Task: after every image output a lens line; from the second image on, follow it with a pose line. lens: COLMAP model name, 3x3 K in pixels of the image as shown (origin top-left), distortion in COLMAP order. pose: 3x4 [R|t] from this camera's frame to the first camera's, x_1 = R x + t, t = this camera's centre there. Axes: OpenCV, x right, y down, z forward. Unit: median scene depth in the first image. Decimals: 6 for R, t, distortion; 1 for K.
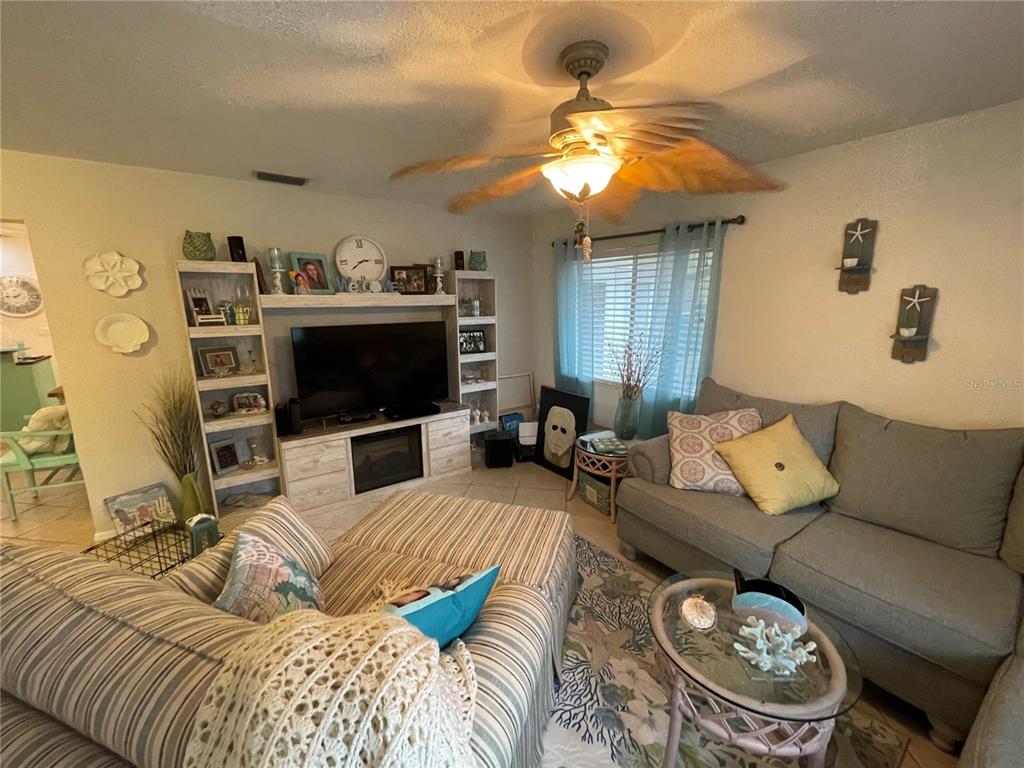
lens RADIAL K [[414.6, 0, 512.0], [0, 414.6, 384.0], [0, 0, 1]] dist [-0.001696, -0.000159]
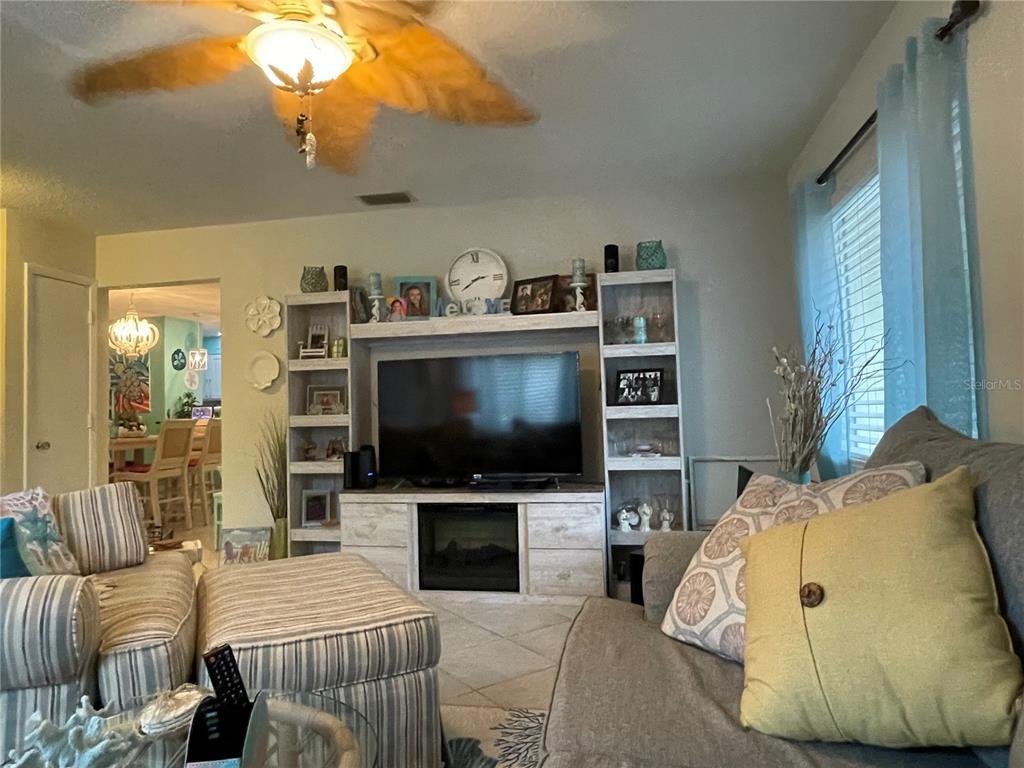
lens RADIAL K [[677.3, 0, 512.0], [0, 677.3, 384.0], [0, 0, 1]] dist [0.042871, -0.000313]
pose [[0.672805, -0.045035, -0.738448, 0.616562], [-0.125916, 0.976612, -0.174282, 0.107423], [0.729026, 0.210240, 0.651398, 0.280290]]
